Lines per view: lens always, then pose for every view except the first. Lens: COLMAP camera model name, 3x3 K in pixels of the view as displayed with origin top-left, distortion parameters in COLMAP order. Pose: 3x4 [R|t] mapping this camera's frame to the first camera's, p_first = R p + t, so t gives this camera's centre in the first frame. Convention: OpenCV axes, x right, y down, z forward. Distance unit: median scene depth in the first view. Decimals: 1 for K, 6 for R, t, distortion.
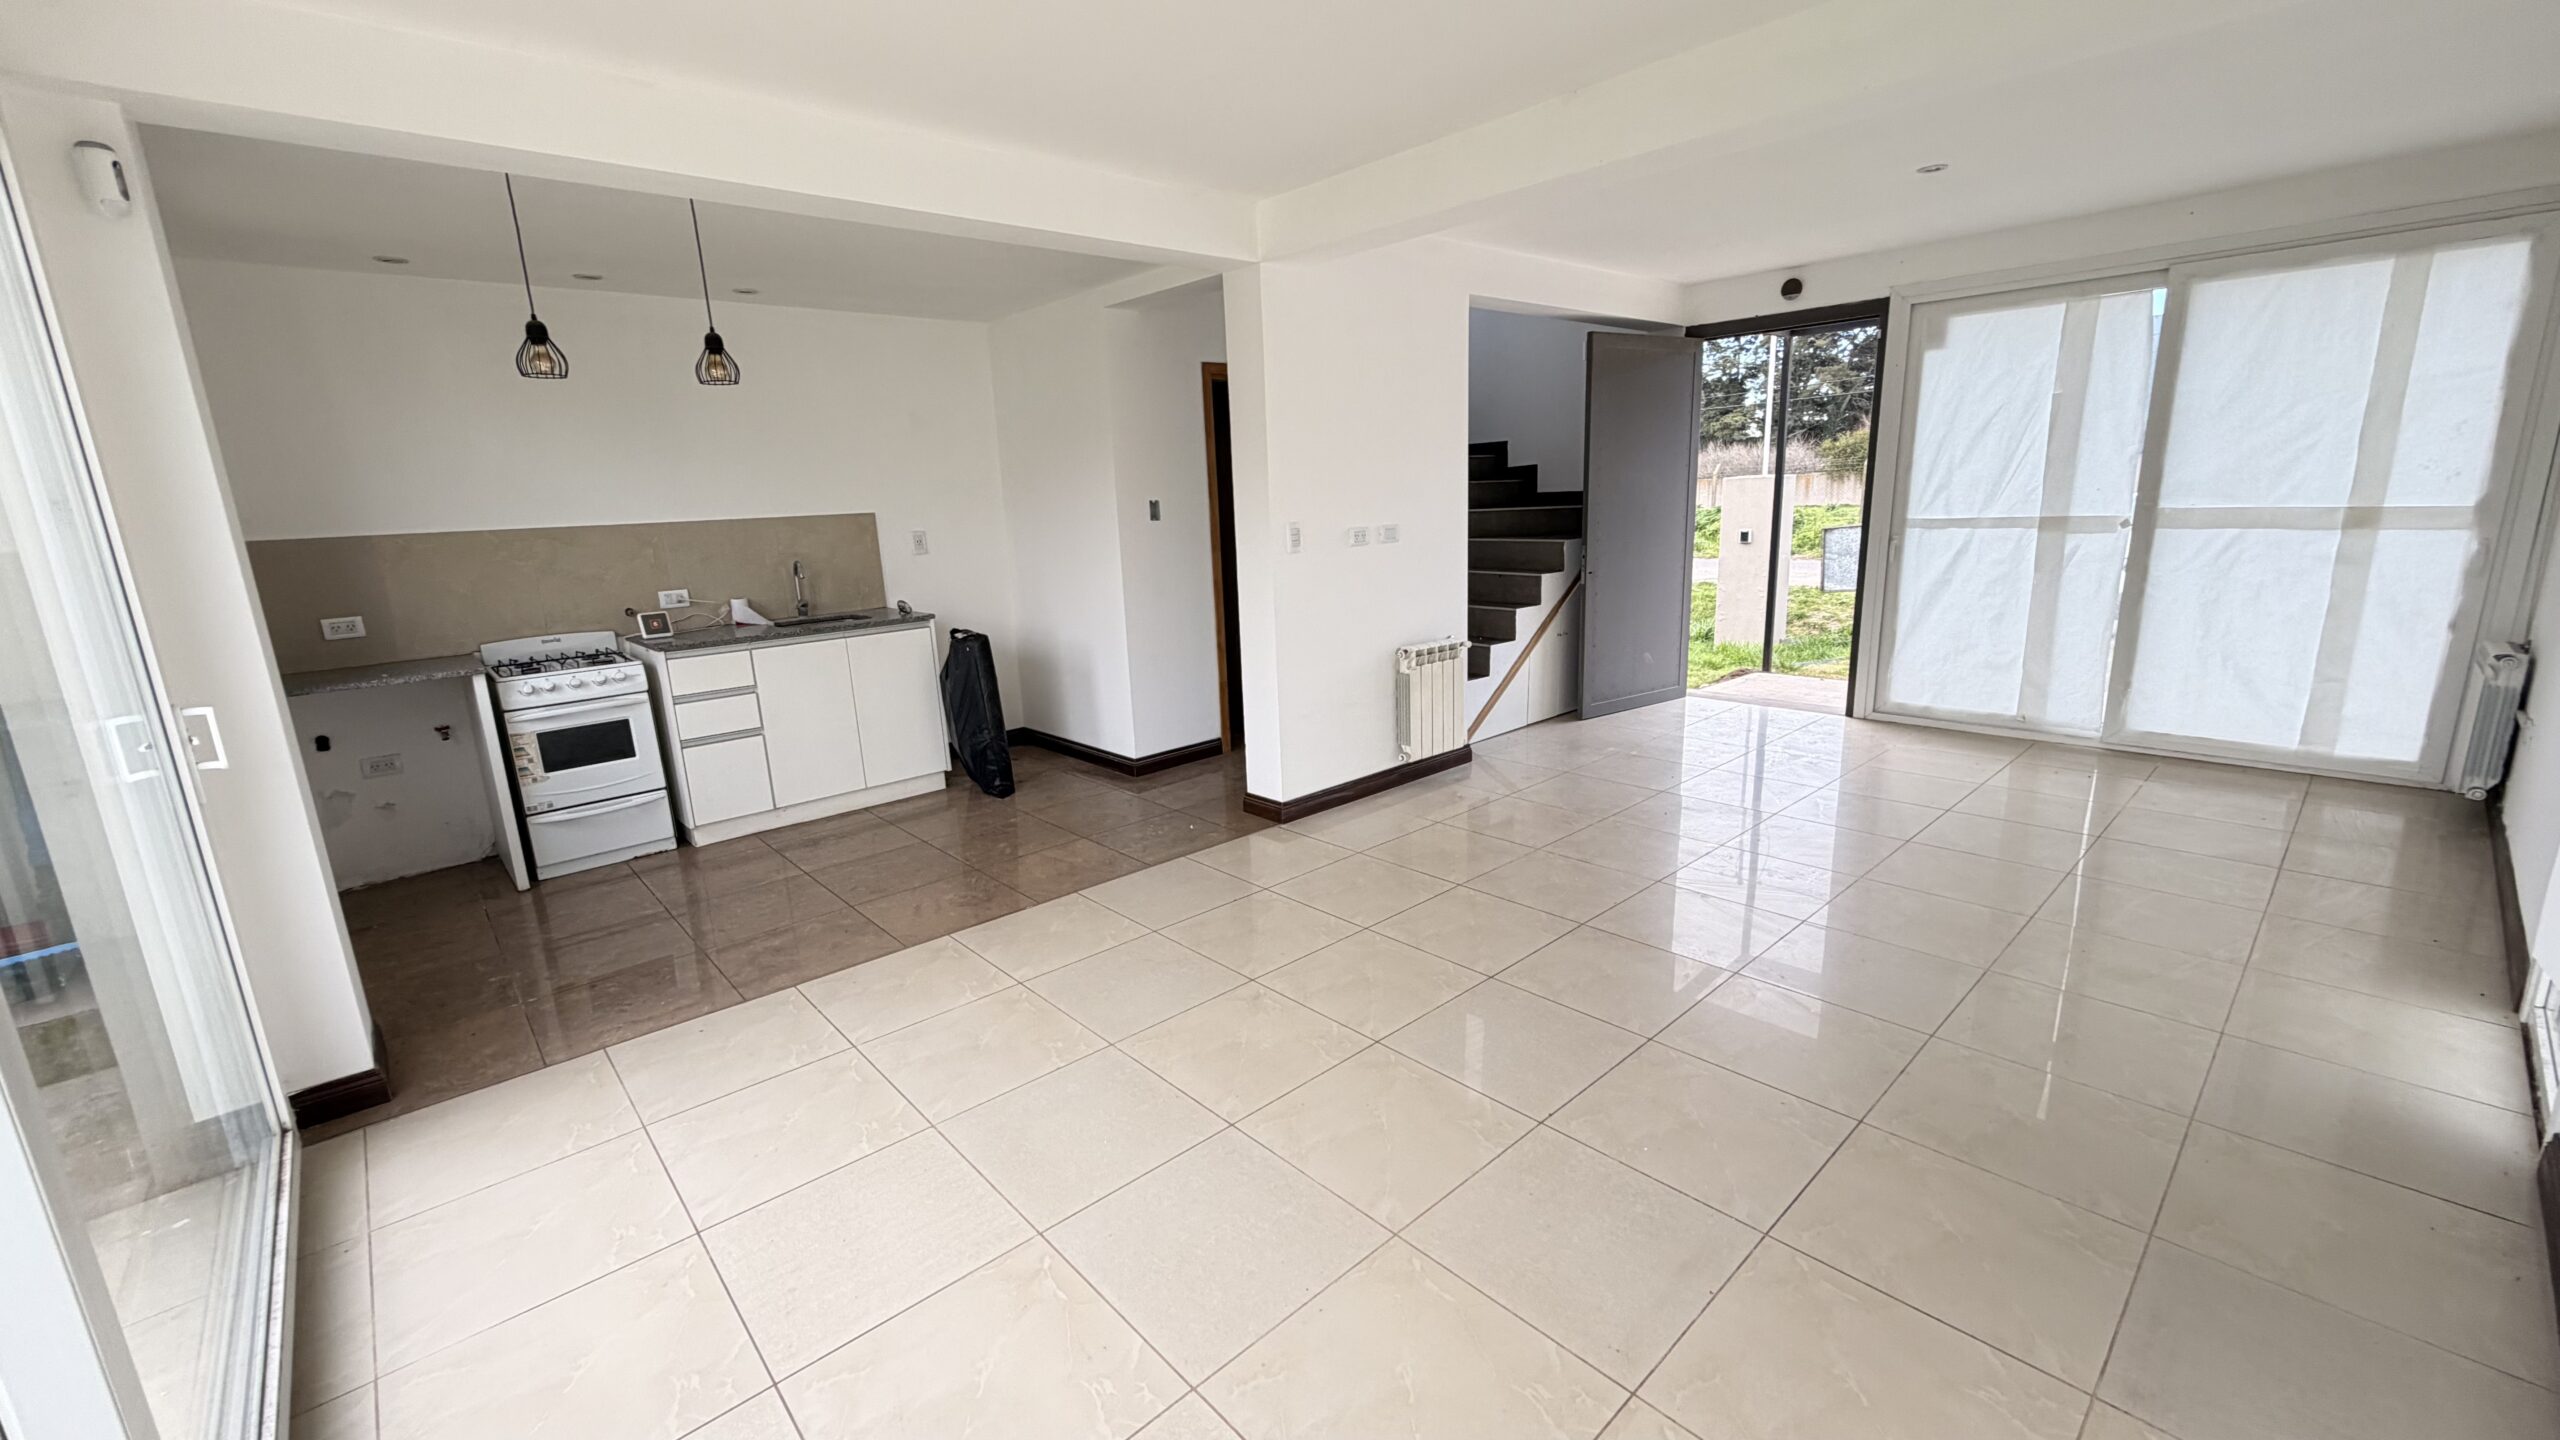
lens RADIAL K [[1014.2, 0, 1273.5], [0, 1014.2, 717.1], [0, 0, 1]] dist [0.000214, -0.000360]
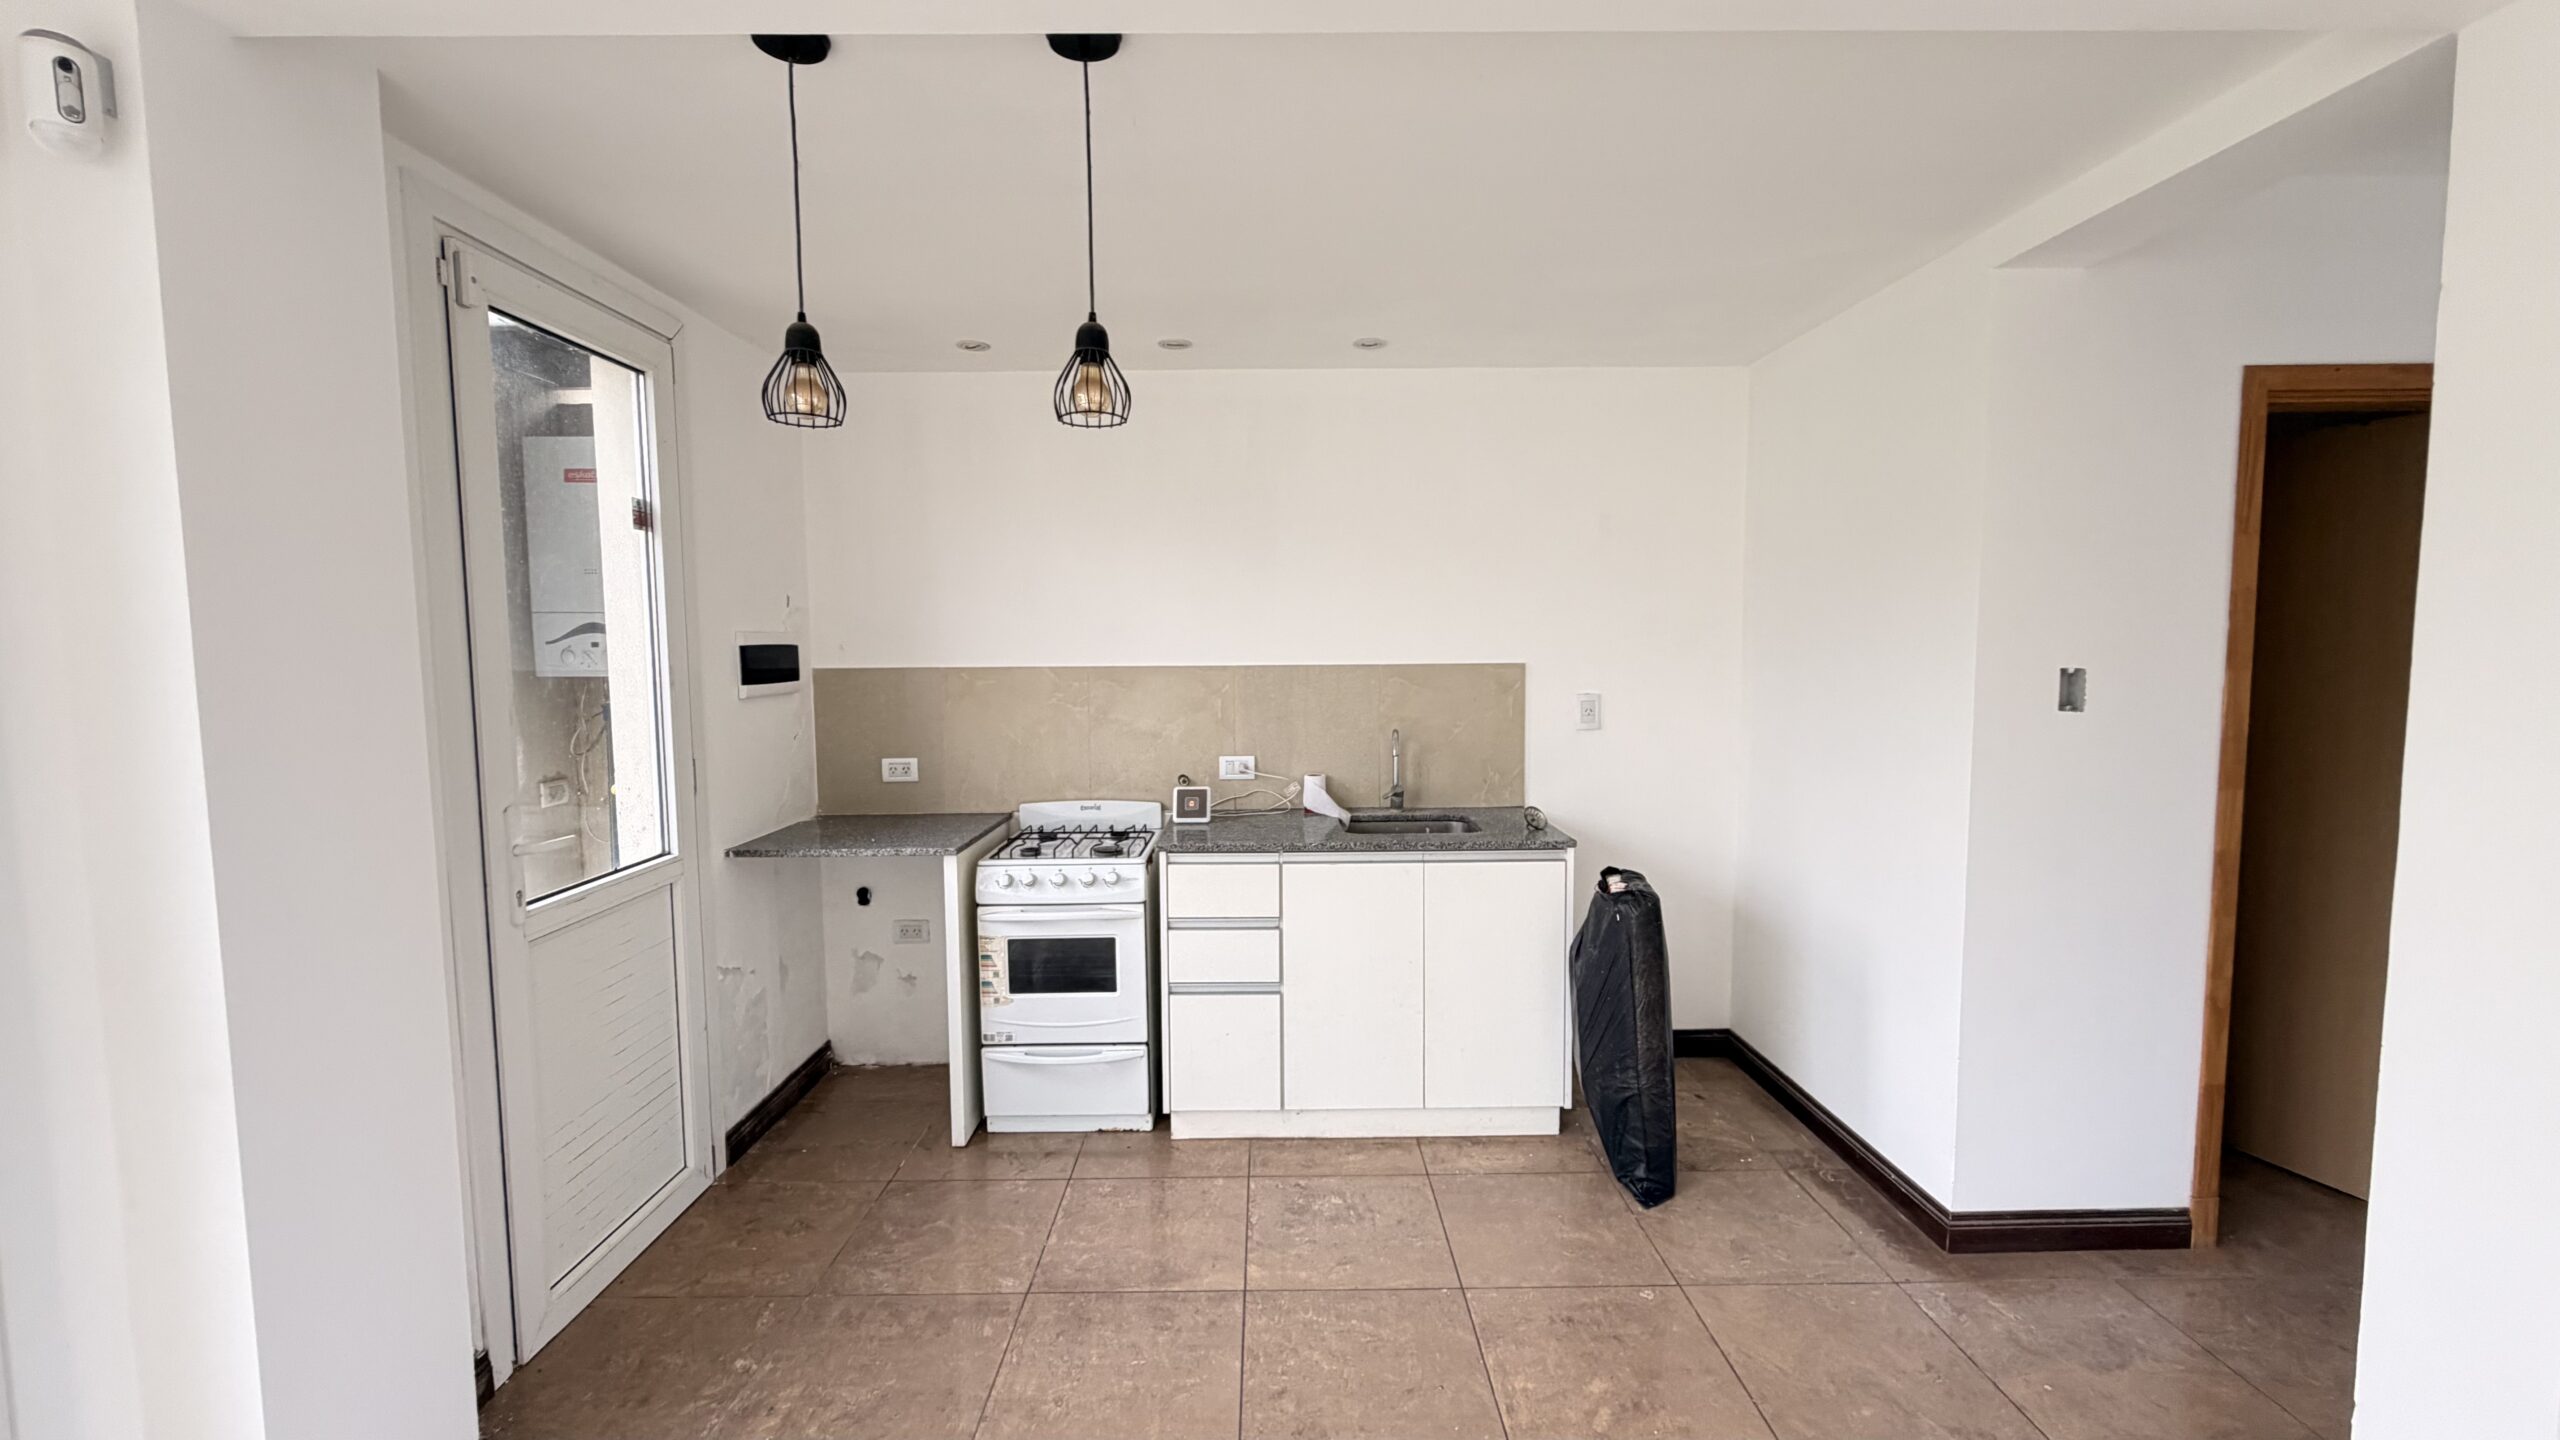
lens RADIAL K [[1014.2, 0, 1273.5], [0, 1014.2, 717.1], [0, 0, 1]] dist [0.000214, -0.000360]
pose [[0.743804, 0.083570, -0.663152, -0.089646], [-0.168876, 0.983460, -0.065479, -0.112452], [0.646712, 0.160694, 0.745615, 0.477771]]
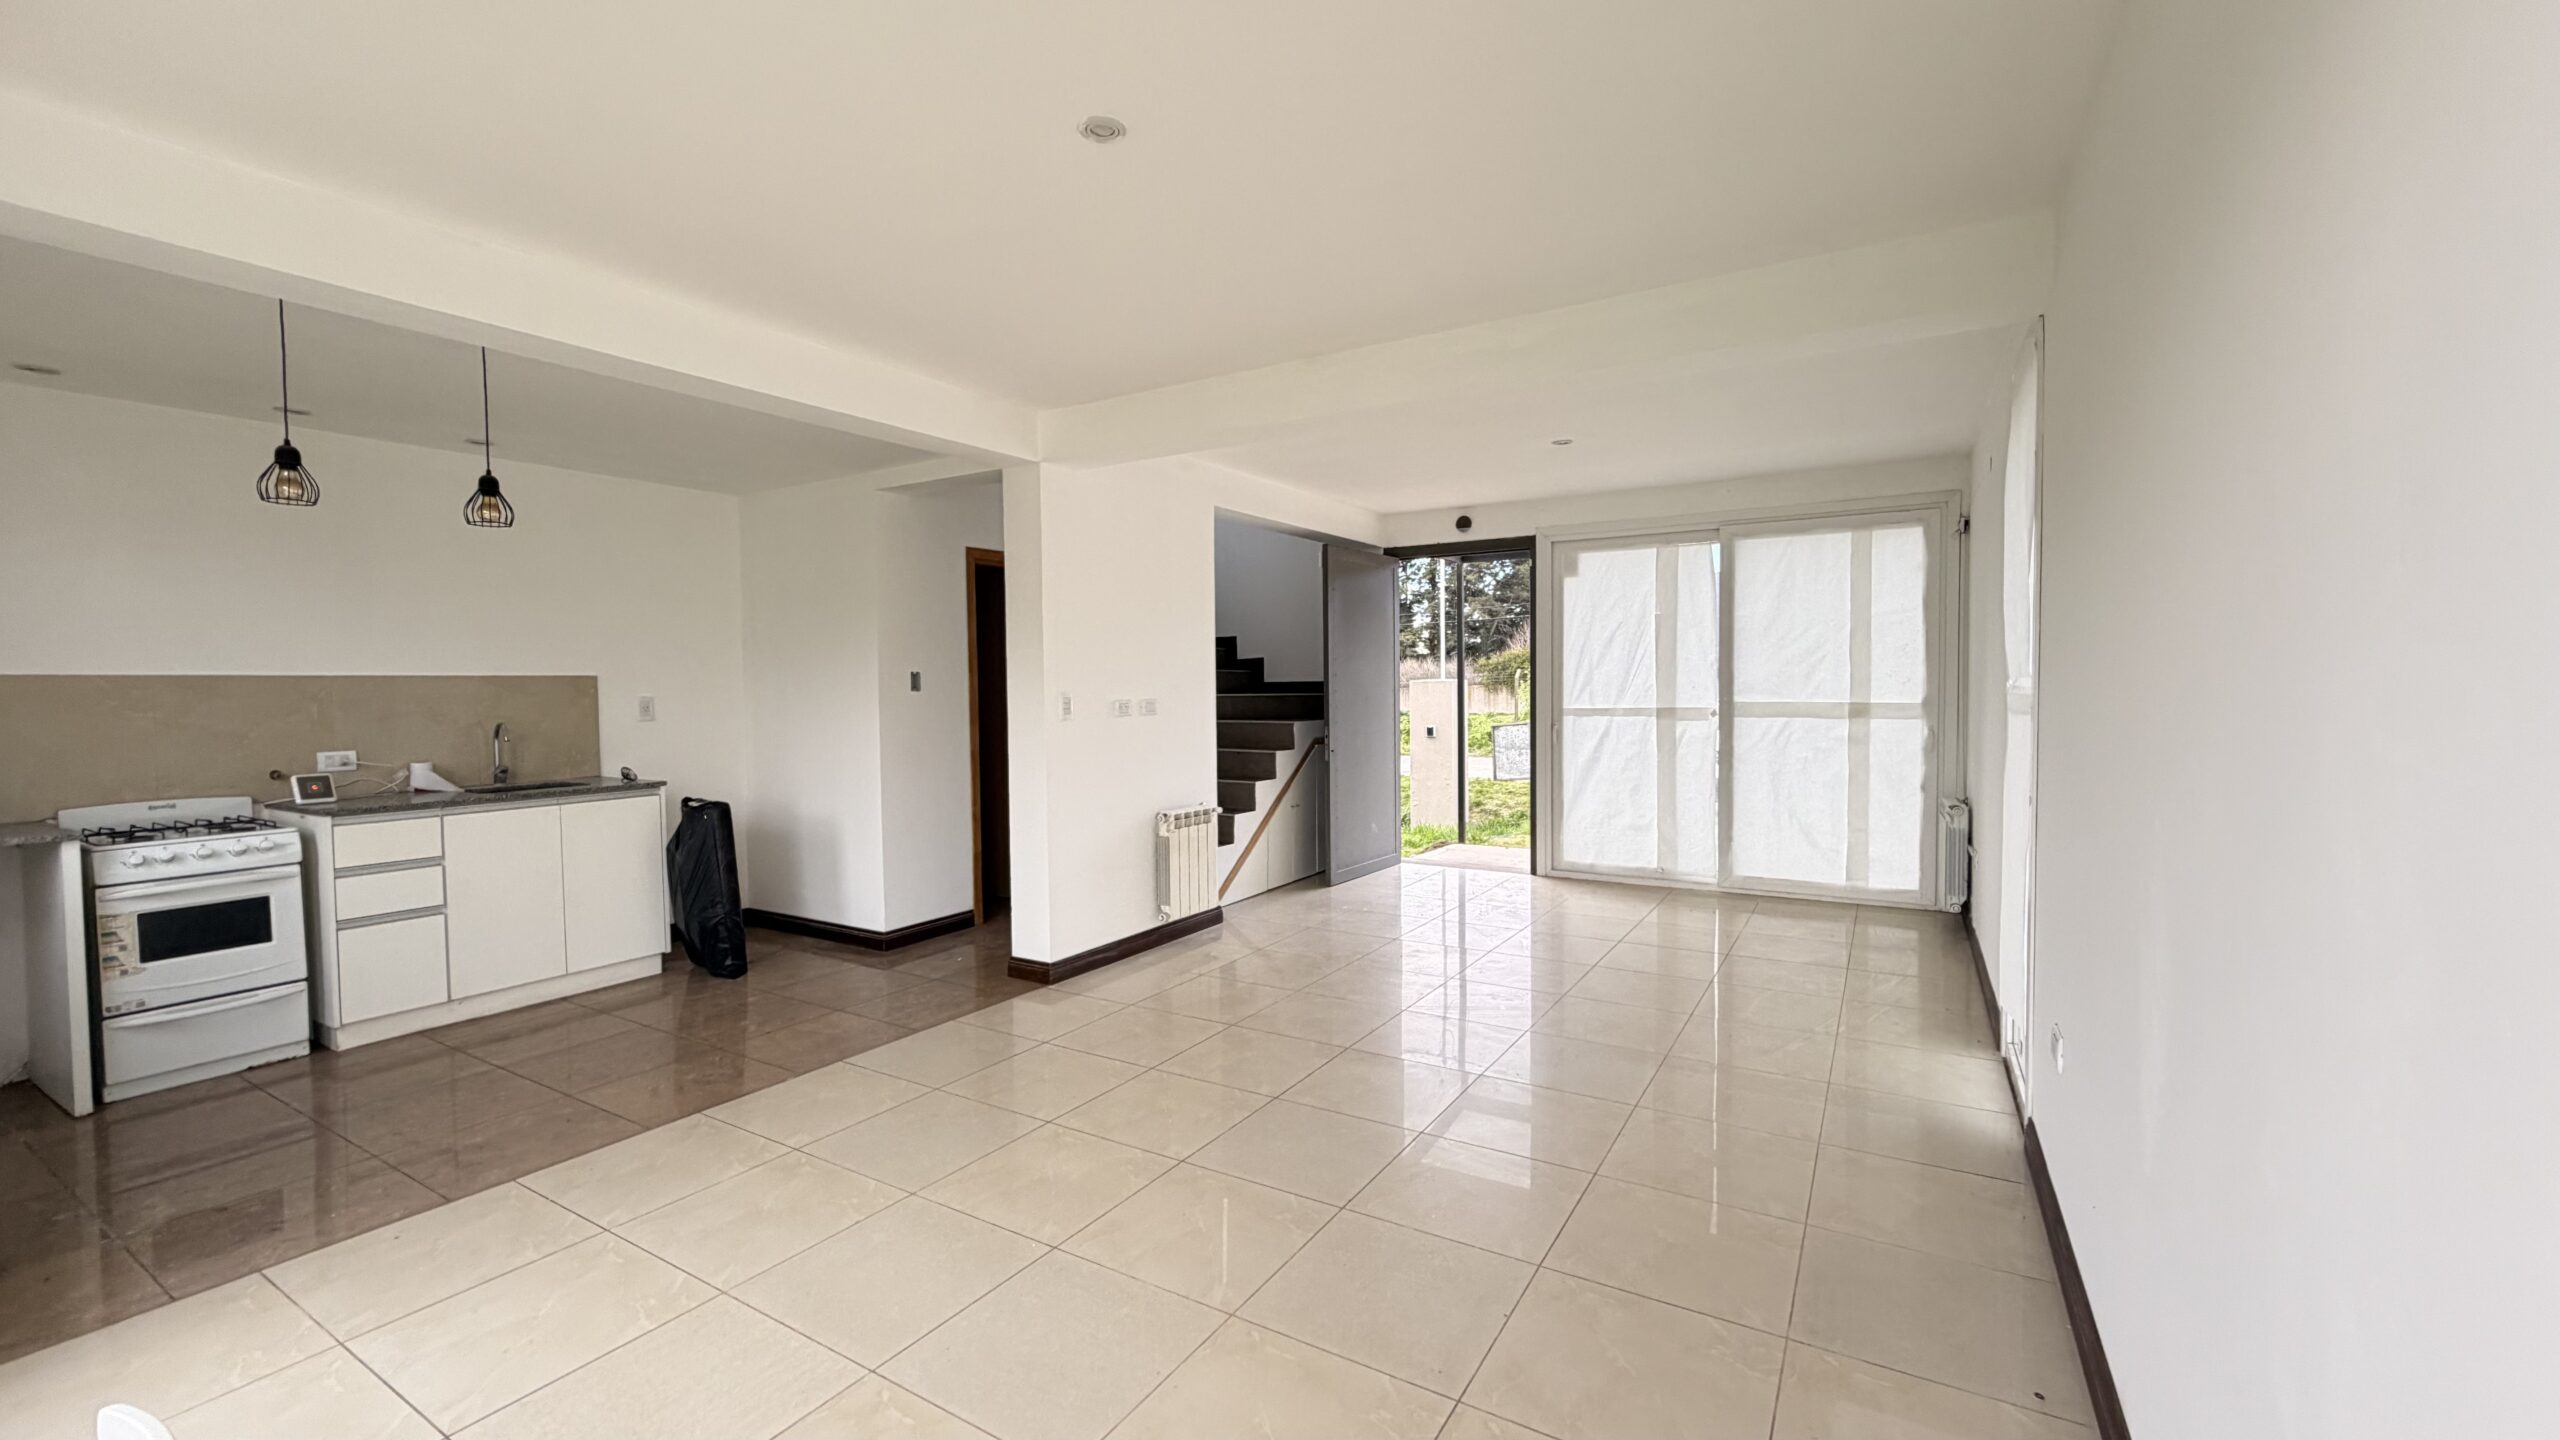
lens RADIAL K [[1014.2, 0, 1273.5], [0, 1014.2, 717.1], [0, 0, 1]] dist [0.000214, -0.000360]
pose [[0.959233, 0.020578, 0.281865, -0.065338], [0.034695, 0.981227, -0.189708, 0.041524], [-0.280477, 0.191753, 0.940512, -0.059507]]
